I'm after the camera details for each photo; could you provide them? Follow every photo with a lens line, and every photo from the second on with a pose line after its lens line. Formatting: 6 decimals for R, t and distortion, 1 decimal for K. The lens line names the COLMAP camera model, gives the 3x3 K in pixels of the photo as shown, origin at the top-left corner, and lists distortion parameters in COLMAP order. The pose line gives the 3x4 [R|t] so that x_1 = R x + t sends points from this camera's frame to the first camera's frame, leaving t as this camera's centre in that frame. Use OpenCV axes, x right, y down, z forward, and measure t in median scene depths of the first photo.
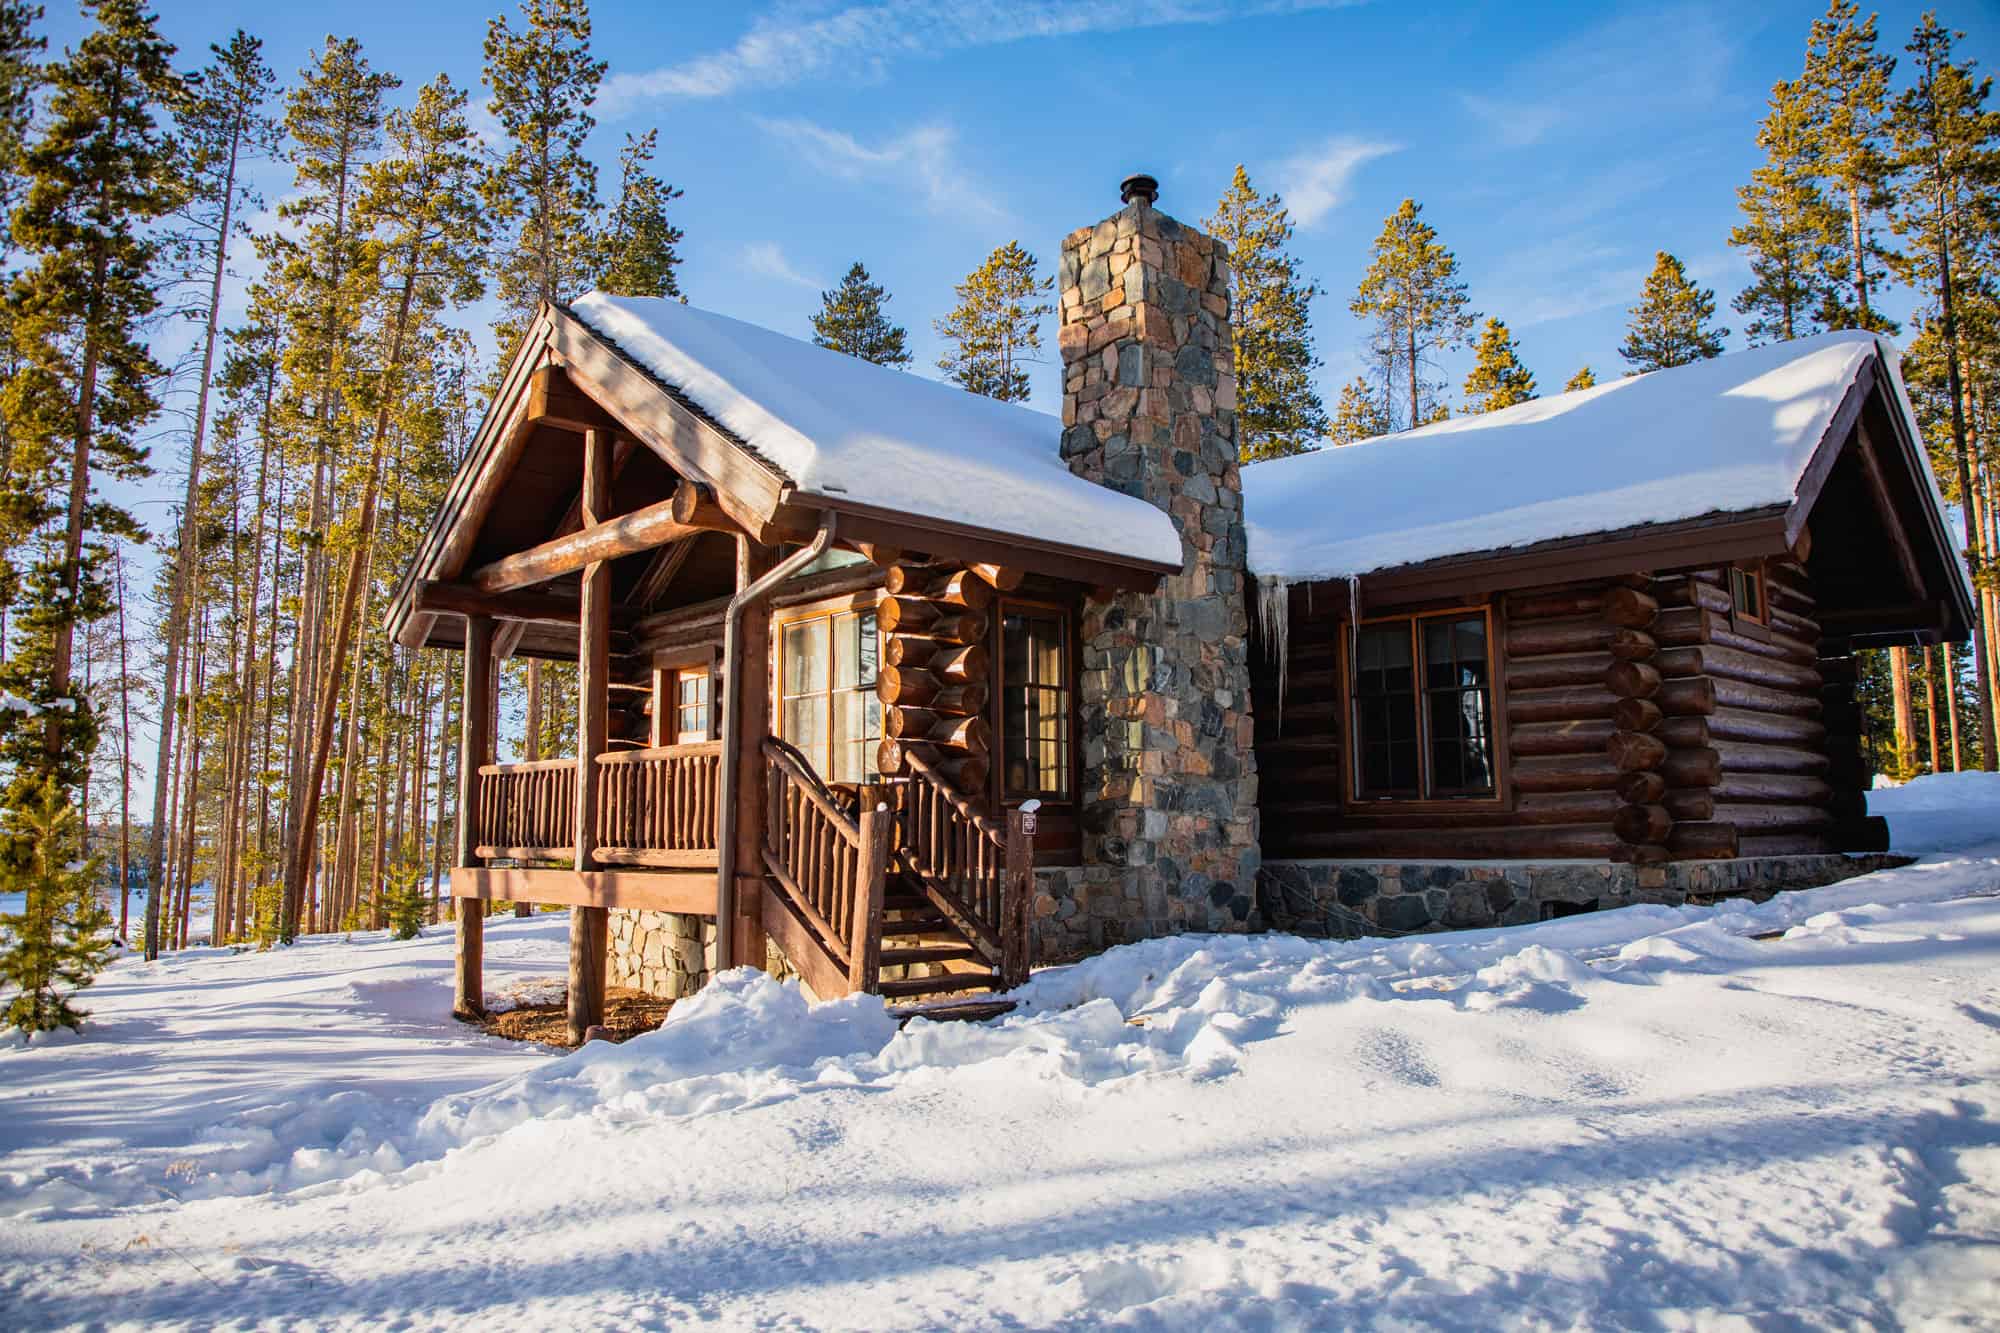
lens RADIAL K [[1335.9, 0, 1000.0], [0, 1335.9, 666.5], [0, 0, 1]] dist [-0.001096, 0.083921]
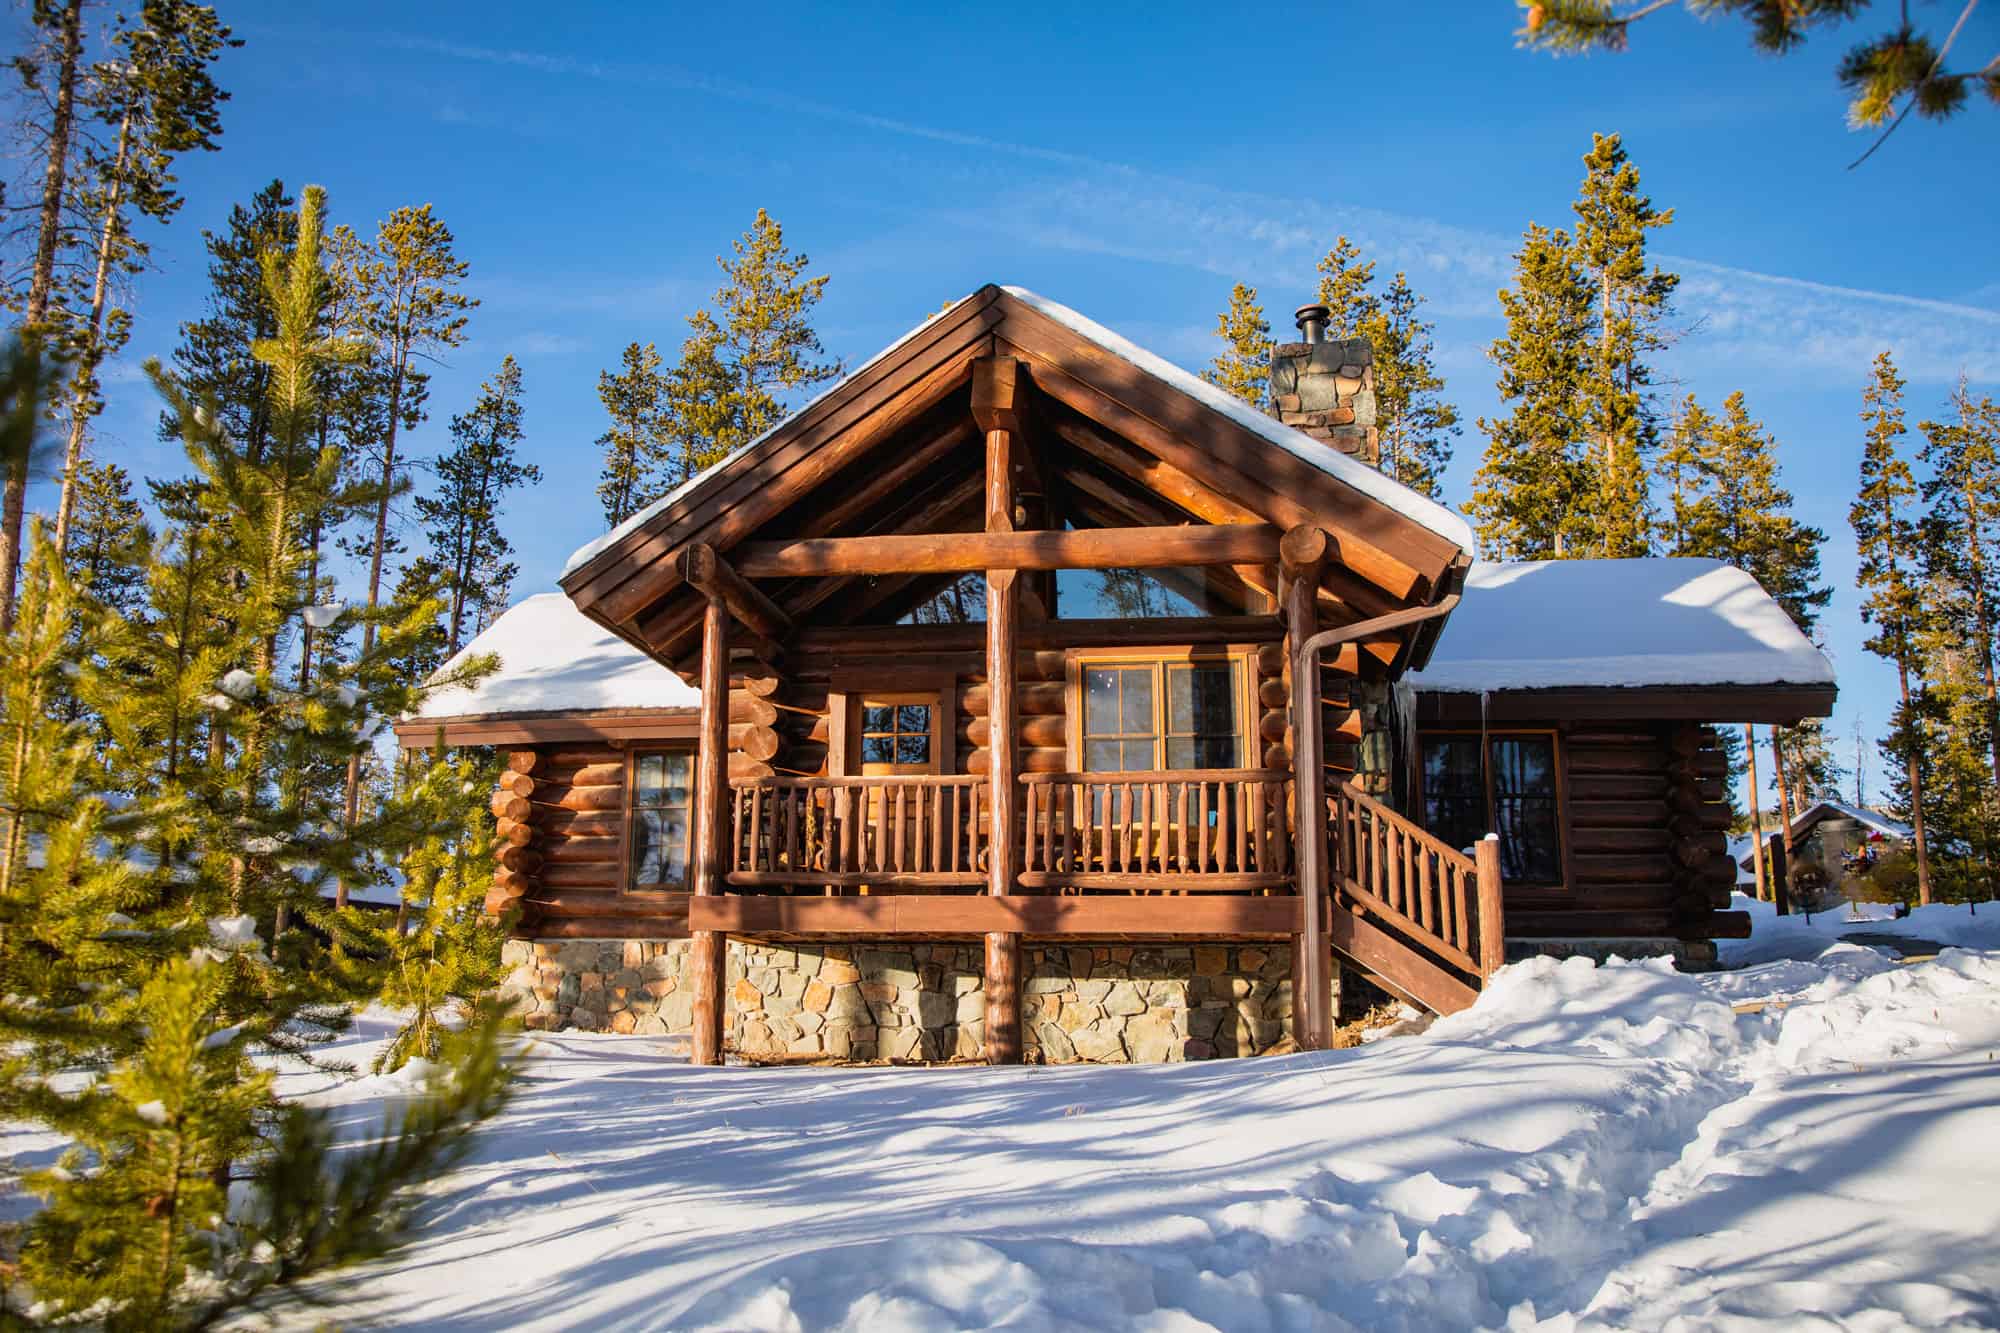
lens RADIAL K [[1653.9, 0, 1000.0], [0, 1653.9, 666.5], [0, 0, 1]] dist [0.005963, 0.000989]
pose [[0.821842, 0.139834, 0.552288, -0.949532], [-0.094809, 0.989462, -0.109440, 0.117491], [-0.561771, 0.037581, 0.826439, 0.029136]]
